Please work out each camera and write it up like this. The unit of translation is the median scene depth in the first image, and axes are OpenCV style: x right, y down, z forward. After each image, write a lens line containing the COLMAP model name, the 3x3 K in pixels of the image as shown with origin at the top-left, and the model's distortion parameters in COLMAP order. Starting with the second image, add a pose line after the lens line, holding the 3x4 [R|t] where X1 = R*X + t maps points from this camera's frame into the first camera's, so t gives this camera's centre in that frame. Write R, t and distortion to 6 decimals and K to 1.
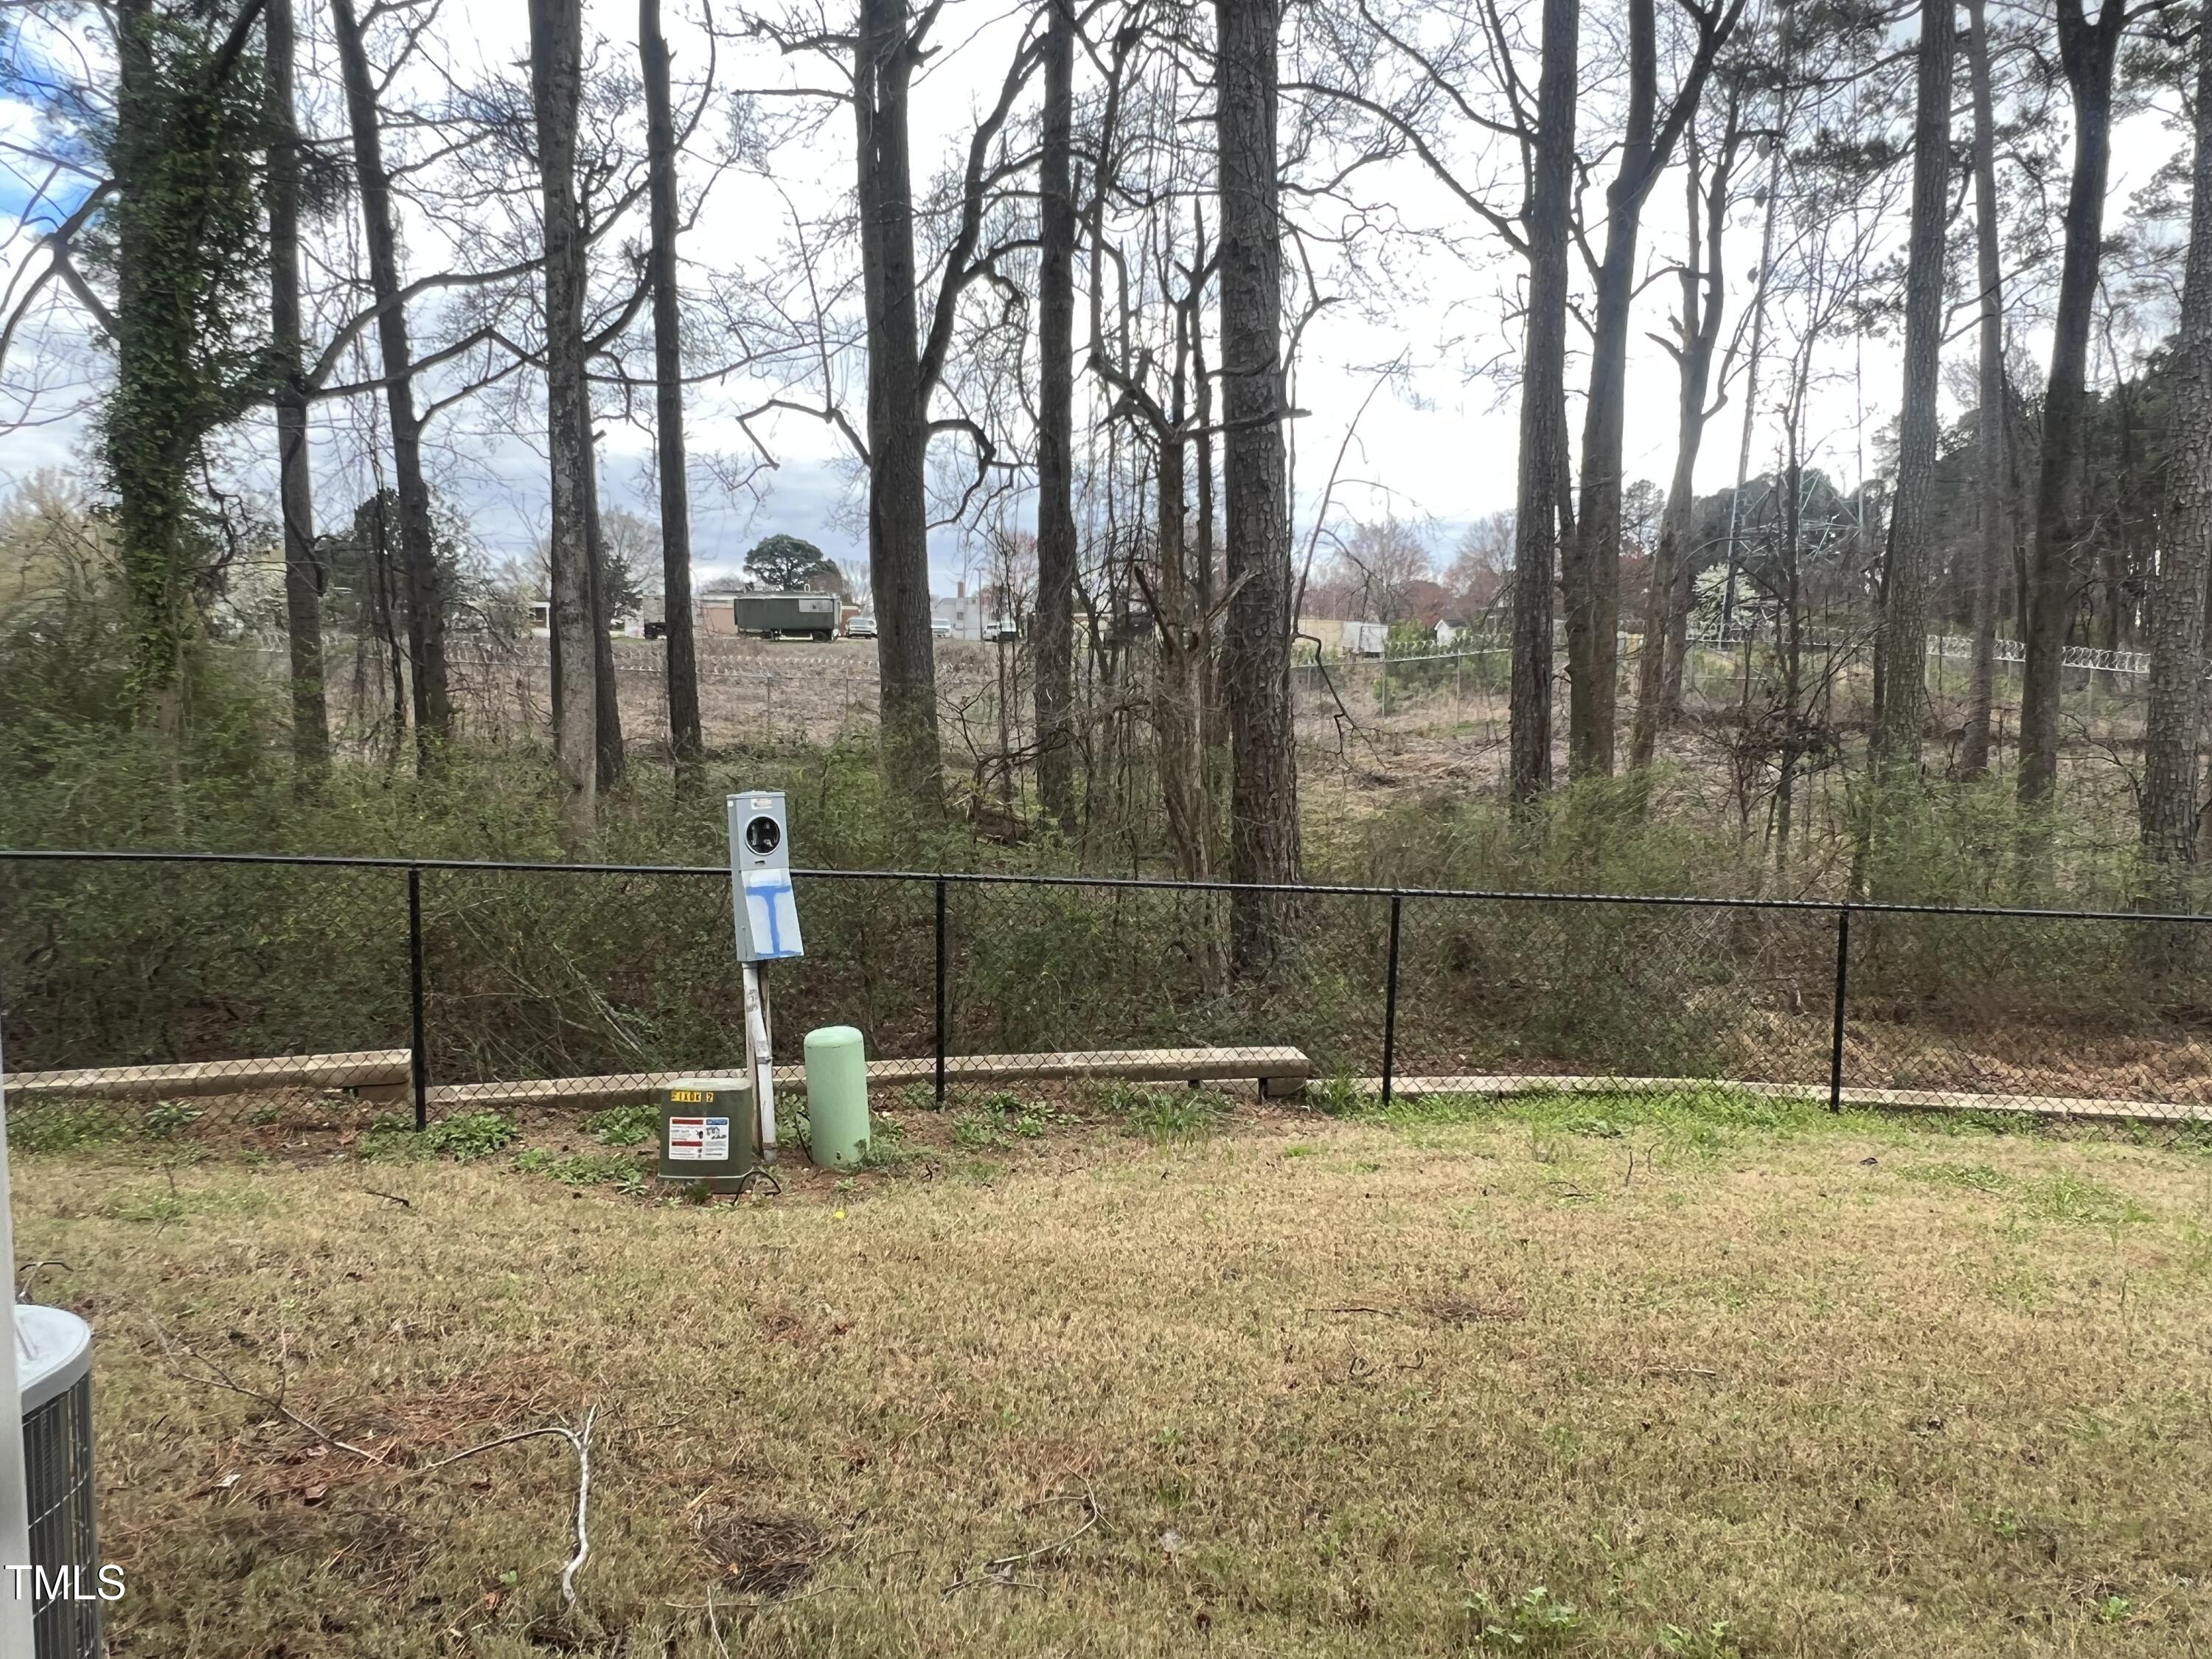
lens RADIAL K [[1559.7, 0, 1104.5], [0, 1559.7, 829.4], [0, 0, 1]] dist [-0.002762, -0.000701]
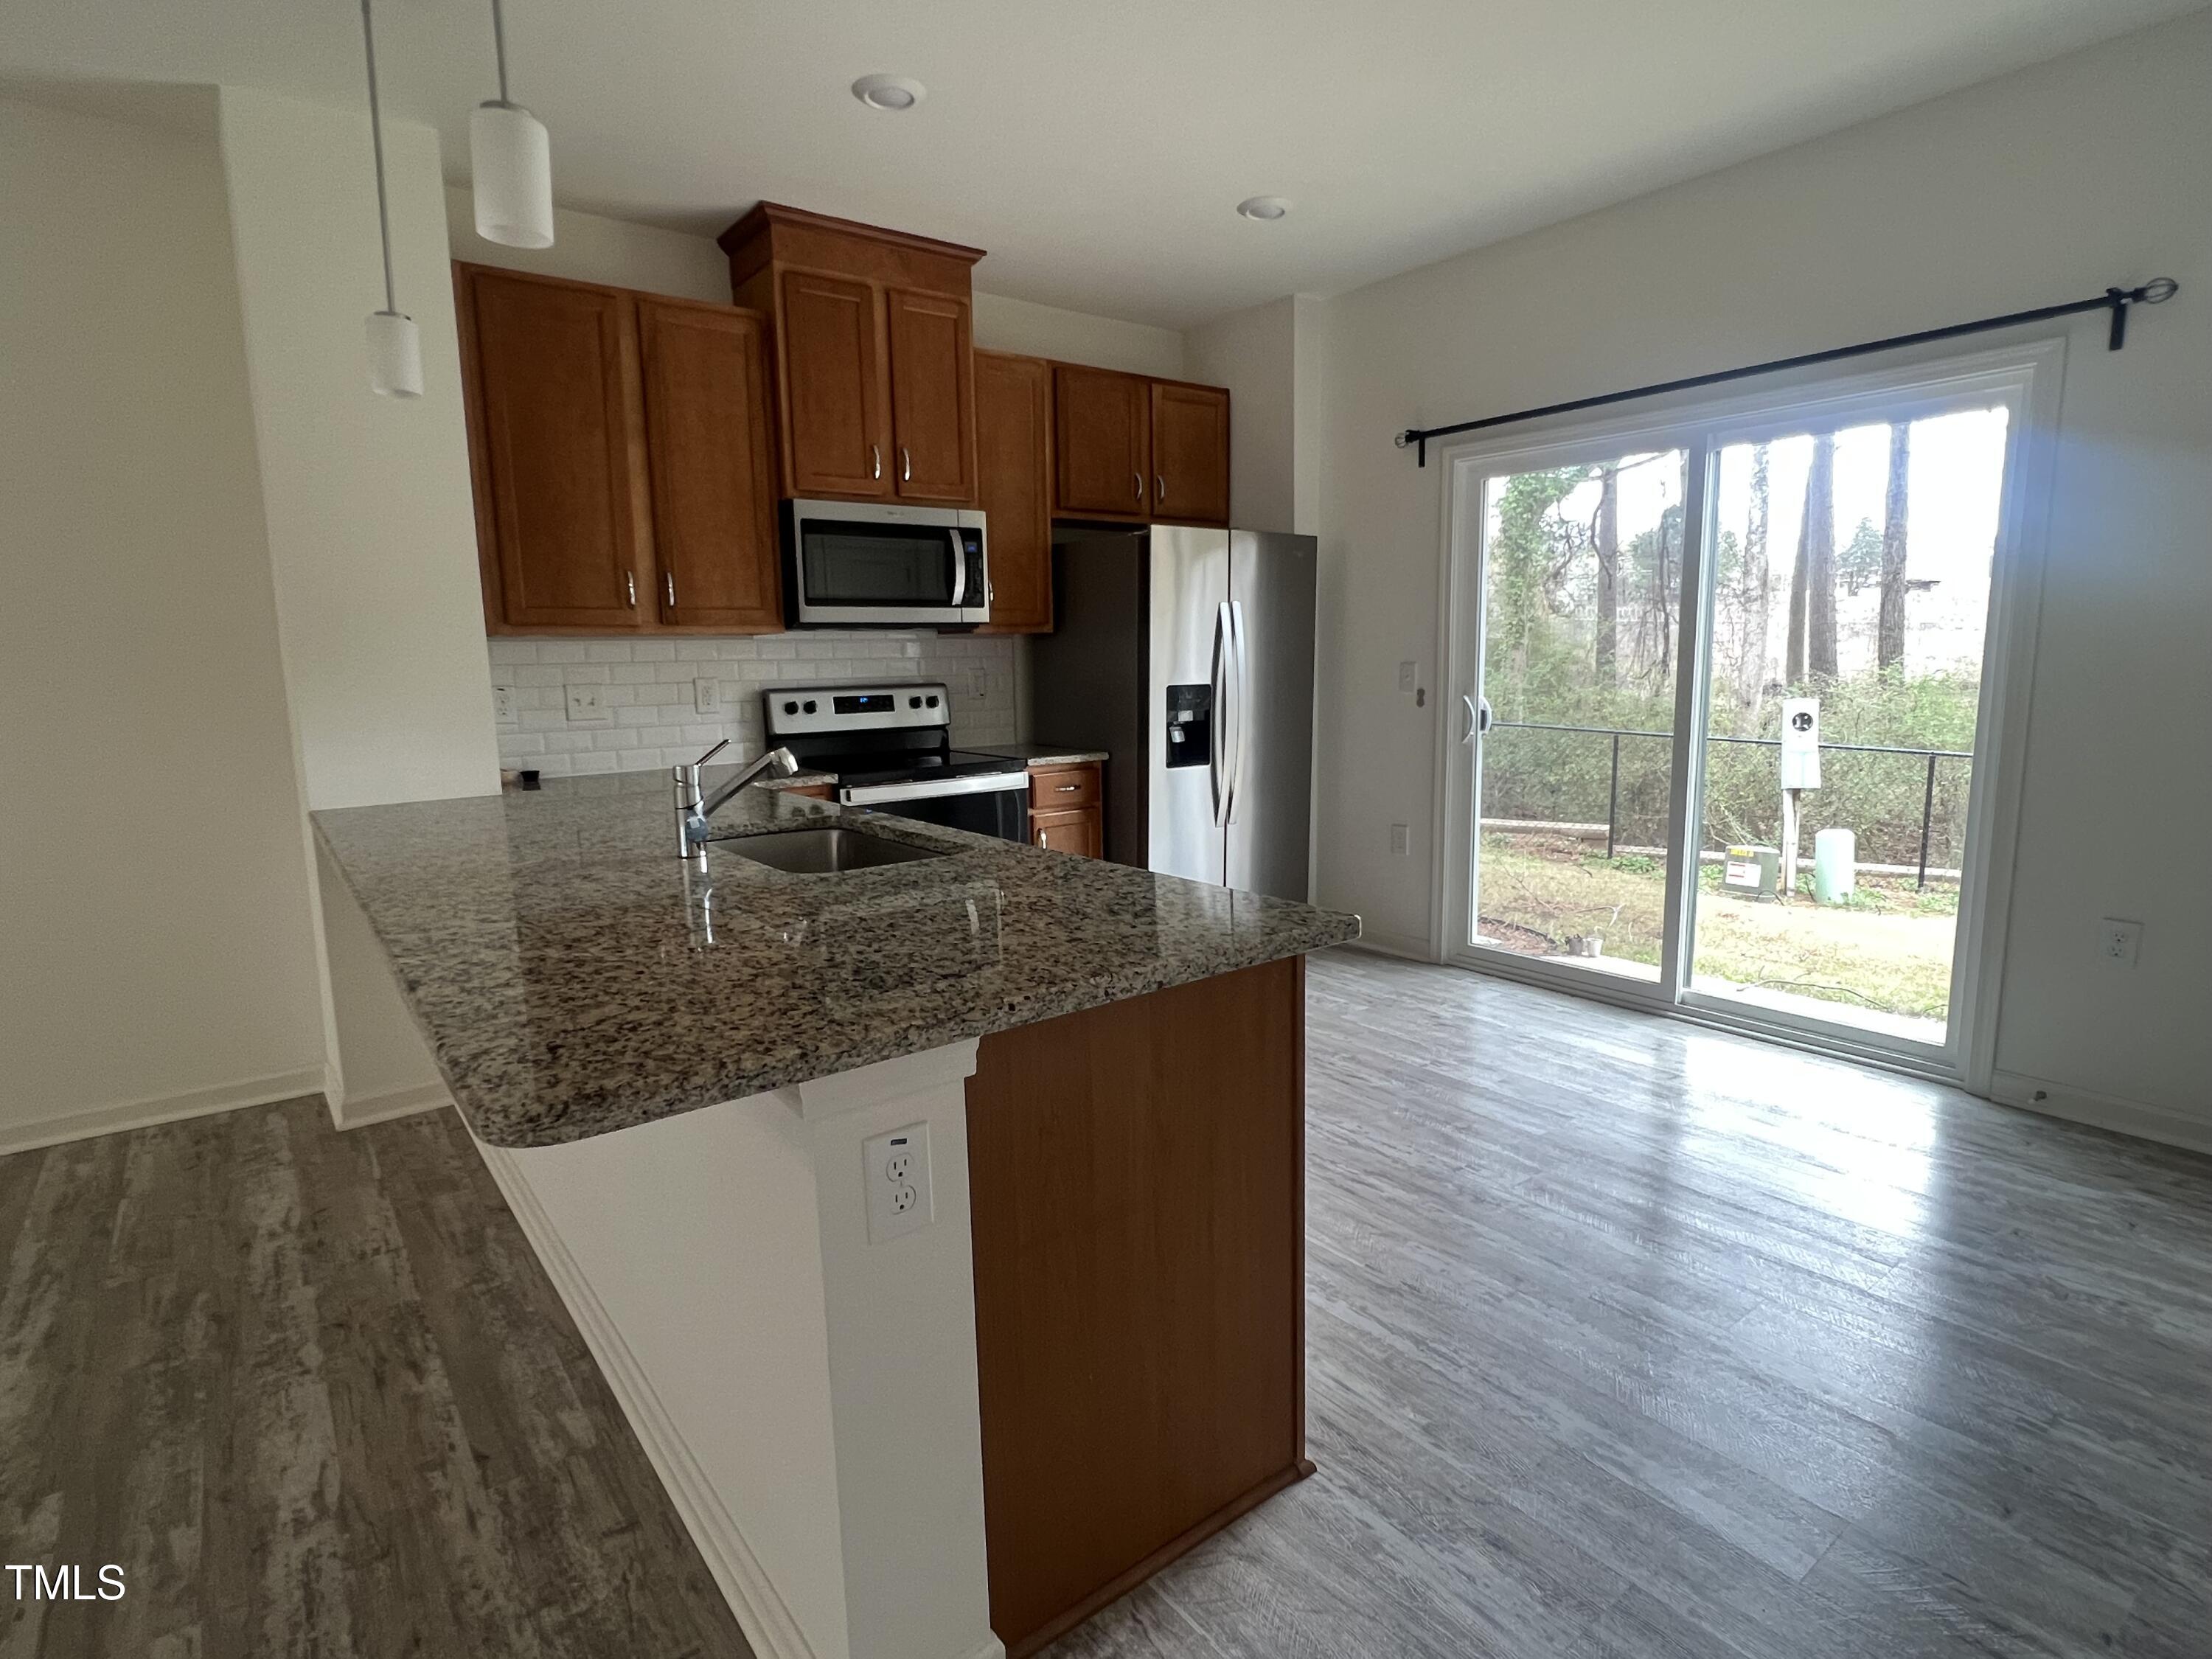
lens RADIAL K [[1114.5, 0, 1091.3], [0, 1114.5, 834.7], [0, 0, 1]] dist [-0.002448, -0.000572]
pose [[0.614035, 0.103673, -0.782440, 0.291321], [-0.039941, 0.994147, 0.100380, 0.036042], [0.788267, -0.030386, 0.614582, -0.451312]]
